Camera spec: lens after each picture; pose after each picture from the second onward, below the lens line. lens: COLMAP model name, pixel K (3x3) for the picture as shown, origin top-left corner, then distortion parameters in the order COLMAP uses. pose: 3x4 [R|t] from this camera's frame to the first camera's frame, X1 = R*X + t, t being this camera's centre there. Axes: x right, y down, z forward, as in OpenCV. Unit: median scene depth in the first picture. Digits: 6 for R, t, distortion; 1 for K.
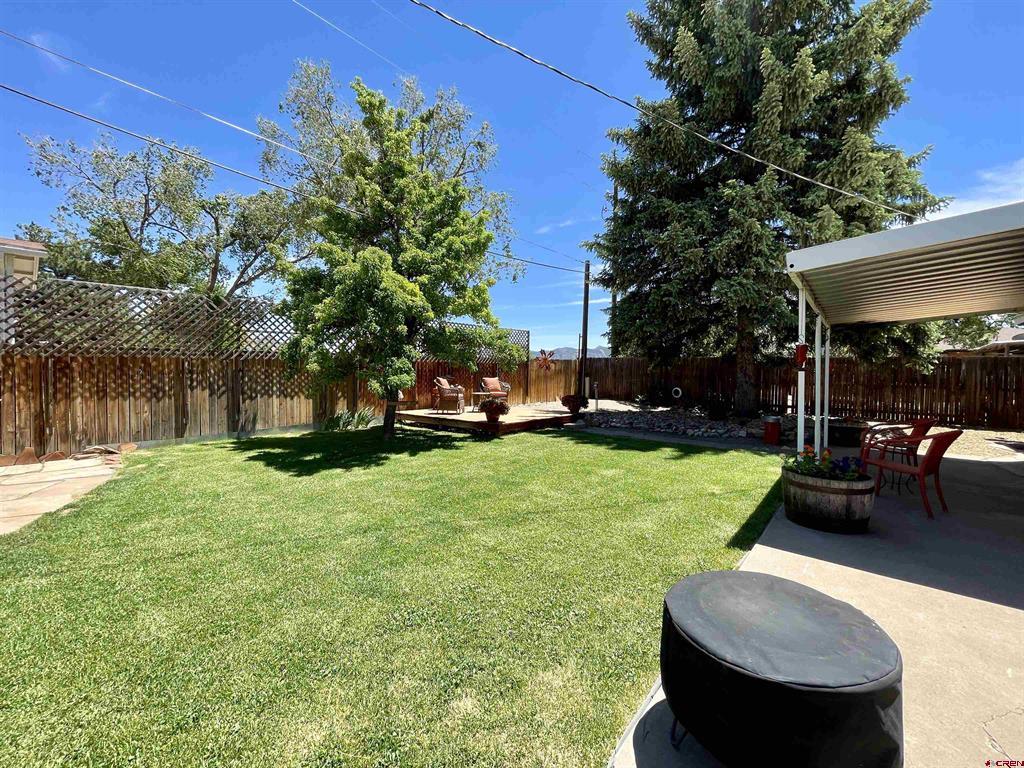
lens RADIAL K [[416.4, 0, 512.0], [0, 416.4, 384.0], [0, 0, 1]] dist [-0.000777, -0.000180]
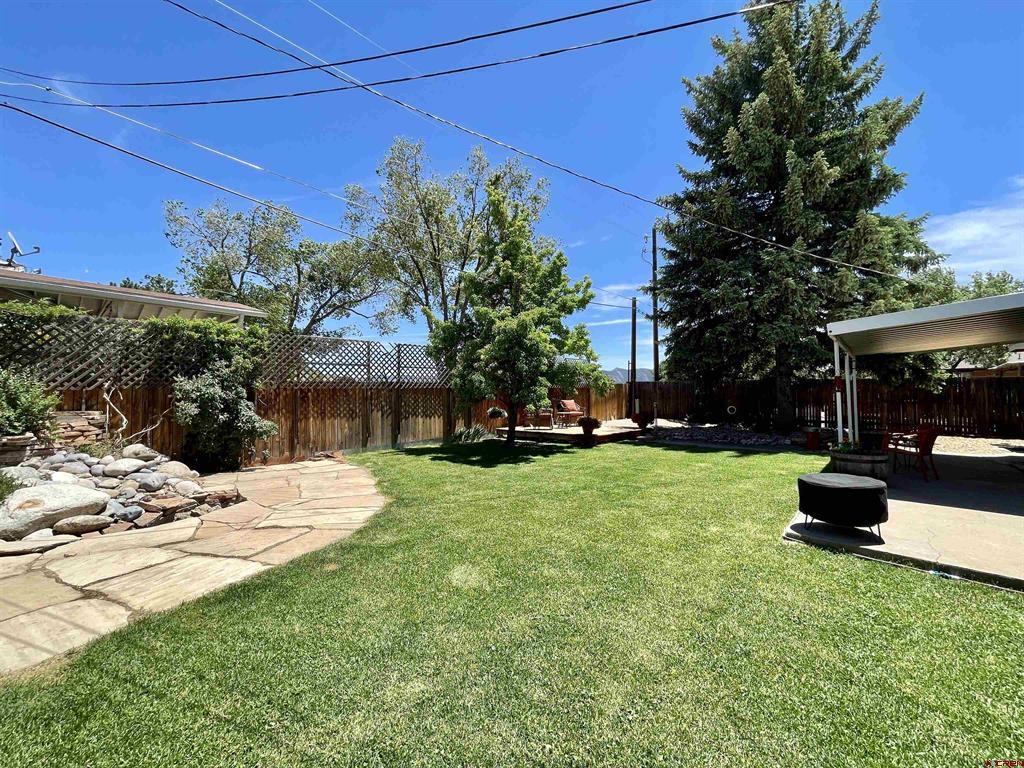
lens RADIAL K [[416.4, 0, 512.0], [0, 416.4, 384.0], [0, 0, 1]] dist [-0.000777, -0.000180]
pose [[0.999108, -0.015149, -0.039416, -0.230669], [0.012885, 0.998288, -0.057054, 0.006337], [0.040212, 0.056495, 0.997593, -0.301591]]
